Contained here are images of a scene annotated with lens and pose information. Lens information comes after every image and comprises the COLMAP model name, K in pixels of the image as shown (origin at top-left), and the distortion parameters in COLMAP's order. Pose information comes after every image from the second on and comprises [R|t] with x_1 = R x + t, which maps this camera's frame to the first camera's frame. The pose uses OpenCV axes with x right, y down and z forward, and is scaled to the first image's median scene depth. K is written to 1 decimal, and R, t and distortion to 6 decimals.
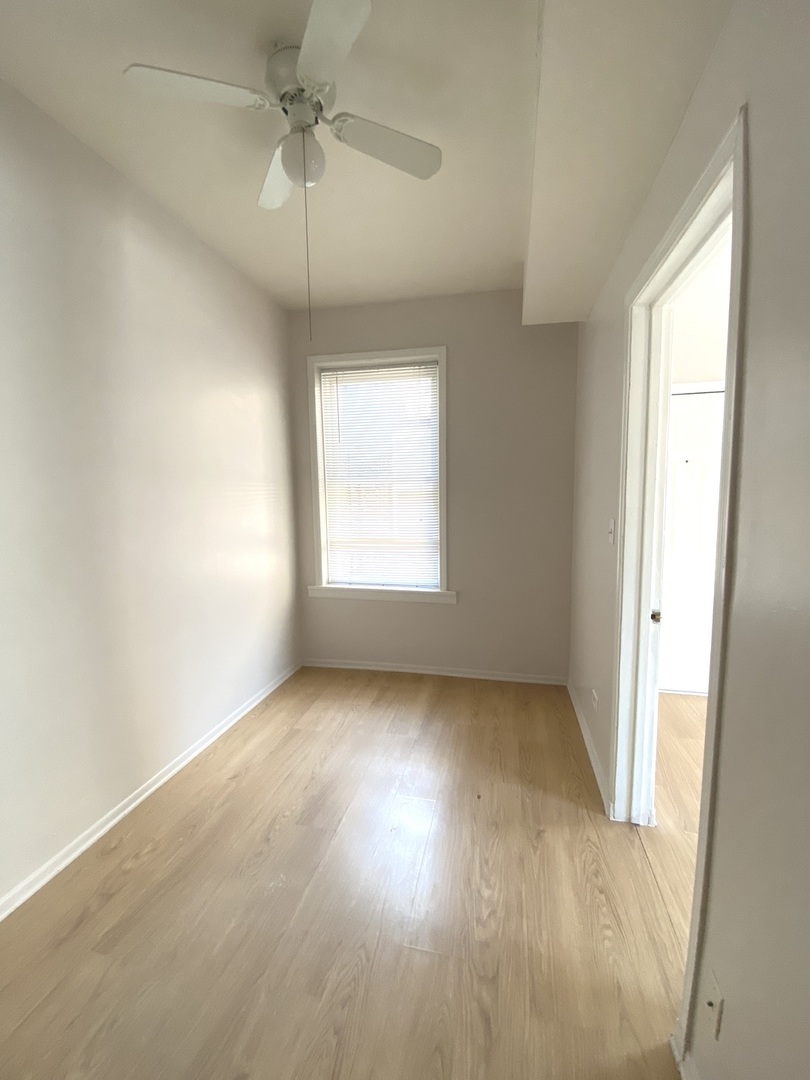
lens RADIAL K [[440.2, 0, 405.7], [0, 440.2, 536.9], [0, 0, 1]] dist [0.016853, -0.018554]
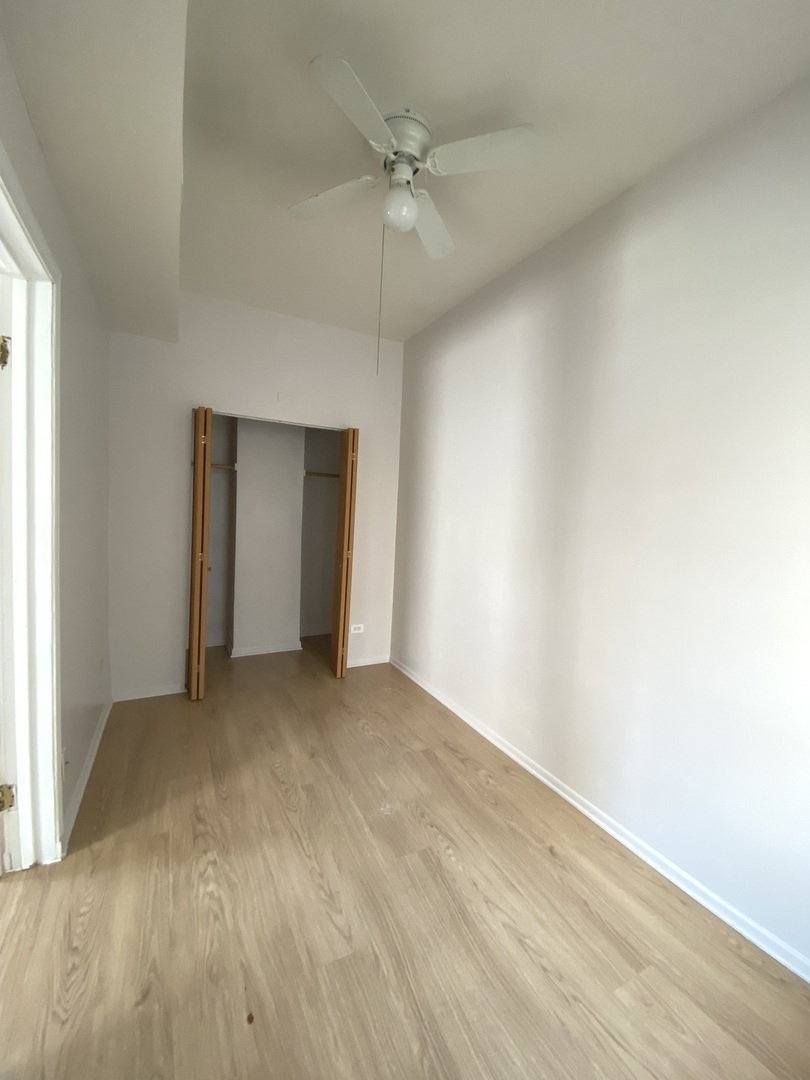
lens RADIAL K [[440.2, 0, 405.7], [0, 440.2, 536.9], [0, 0, 1]] dist [0.016853, -0.018554]
pose [[-0.760241, 0.017100, -0.649416, 0.445668], [-0.103105, 0.983807, 0.146606, -0.161131], [0.641407, 0.178414, -0.746167, 1.737227]]
